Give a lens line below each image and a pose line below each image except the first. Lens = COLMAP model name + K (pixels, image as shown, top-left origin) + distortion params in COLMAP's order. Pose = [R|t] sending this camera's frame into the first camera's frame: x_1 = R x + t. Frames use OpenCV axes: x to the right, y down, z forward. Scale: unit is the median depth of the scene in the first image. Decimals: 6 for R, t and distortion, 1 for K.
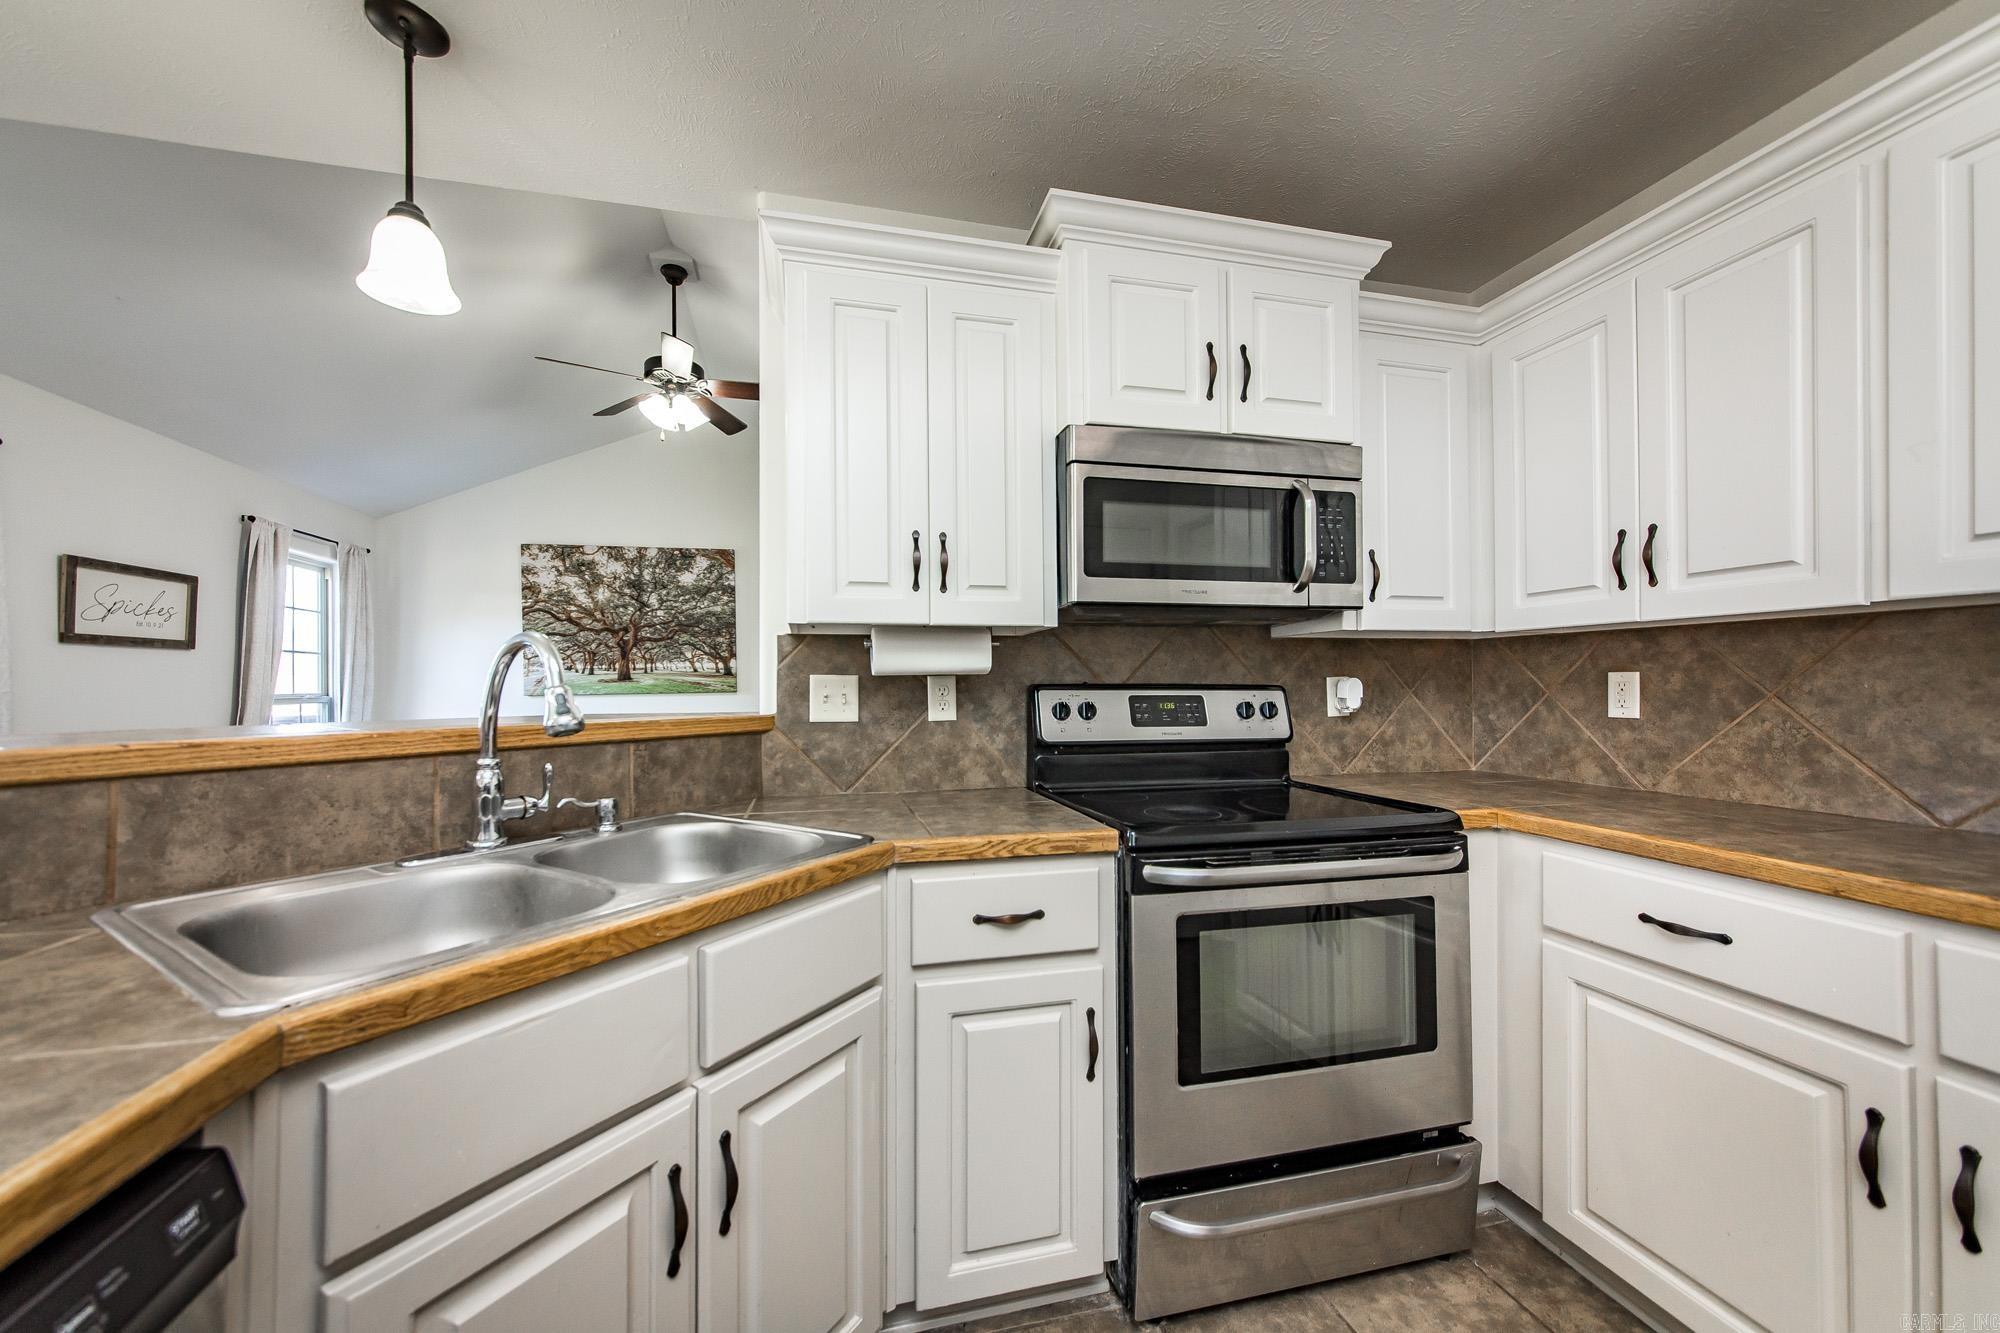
lens RADIAL K [[727.3, 0, 984.2], [0, 727.3, 680.3], [0, 0, 1]] dist [0.000391, 0.000216]
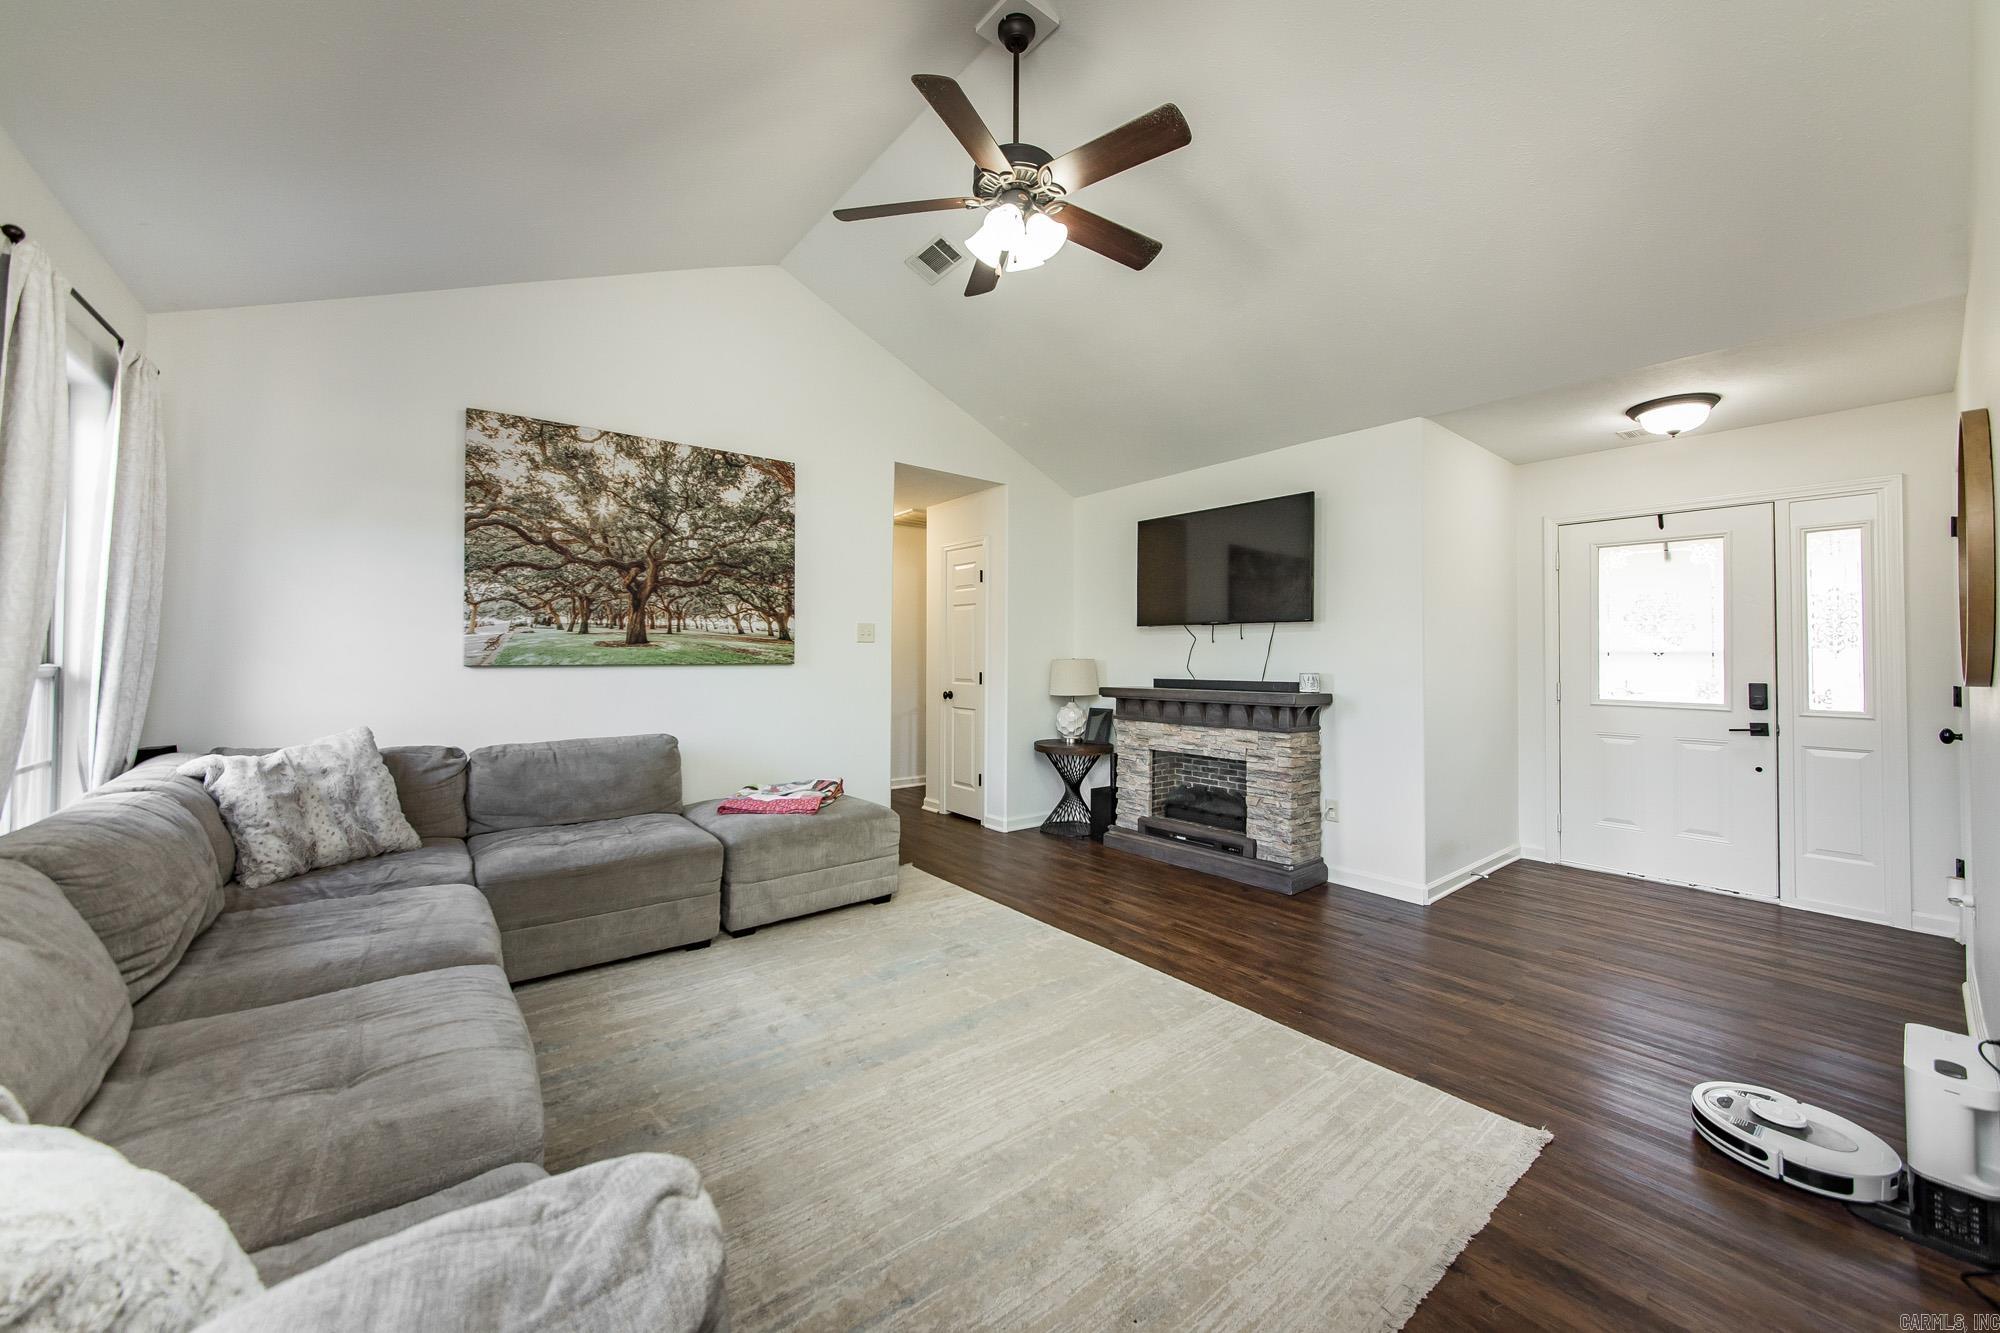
lens RADIAL K [[735.8, 0, 993.0], [0, 735.8, 644.0], [0, 0, 1]] dist [-0.002086, -0.000065]
pose [[0.909458, 0.023803, 0.415114, -1.352544], [-0.017369, 0.999663, -0.019270, 0.020489], [-0.415433, 0.010316, 0.909565, 0.784937]]
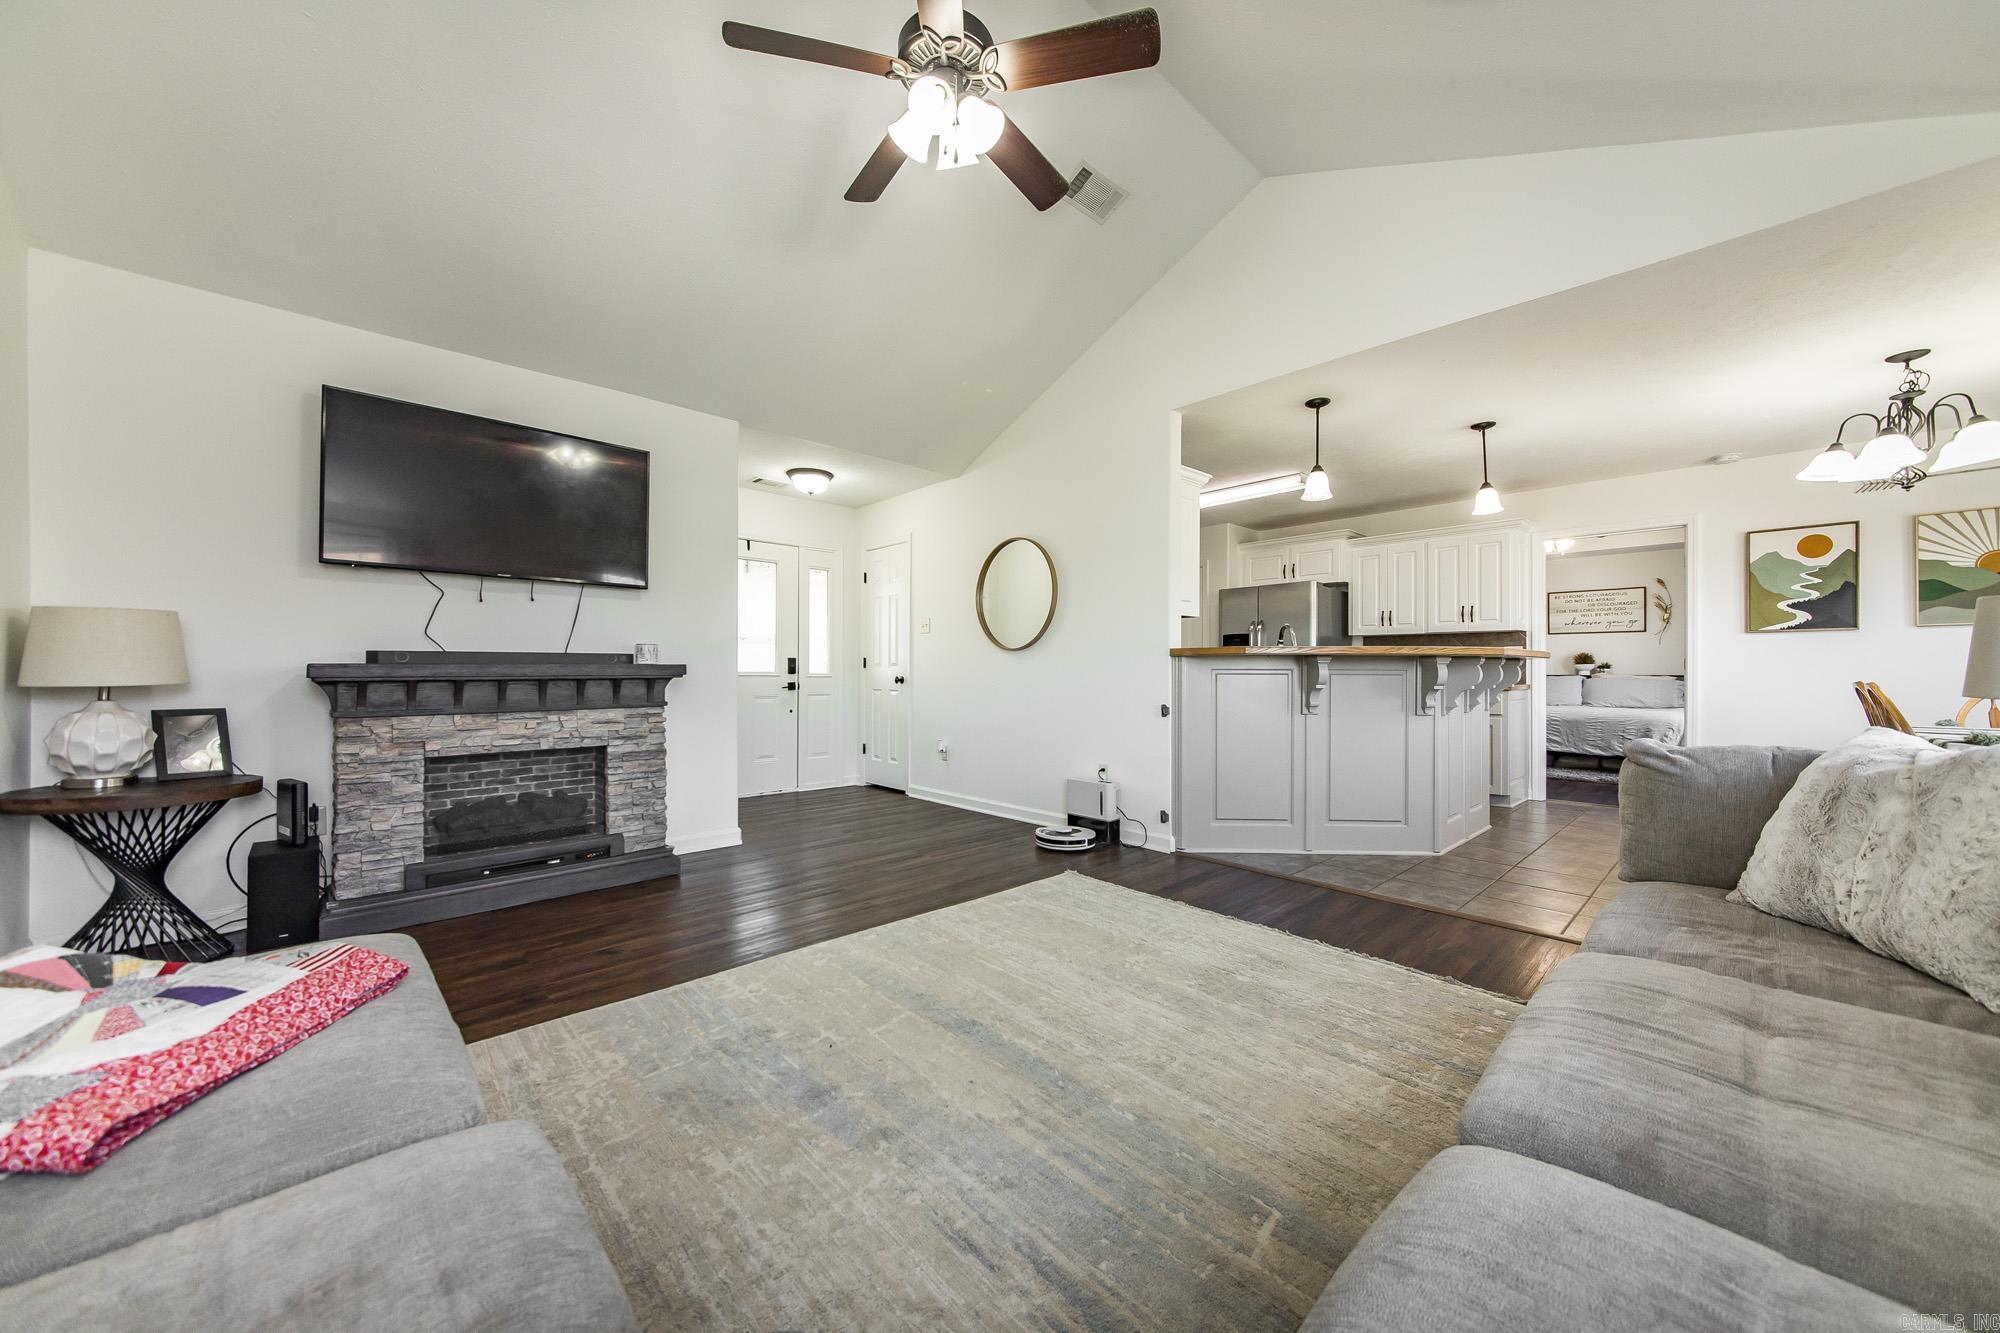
lens RADIAL K [[714.3, 0, 1000.0], [0, 714.3, 666.5], [0, 0, 1]] dist [-0.013552, 0.008260]
pose [[-0.494305, 0.010531, 0.869225, -1.780578], [-0.006011, 0.999861, -0.015532, 0.125921], [-0.869268, -0.012902, -0.494173, 2.364492]]
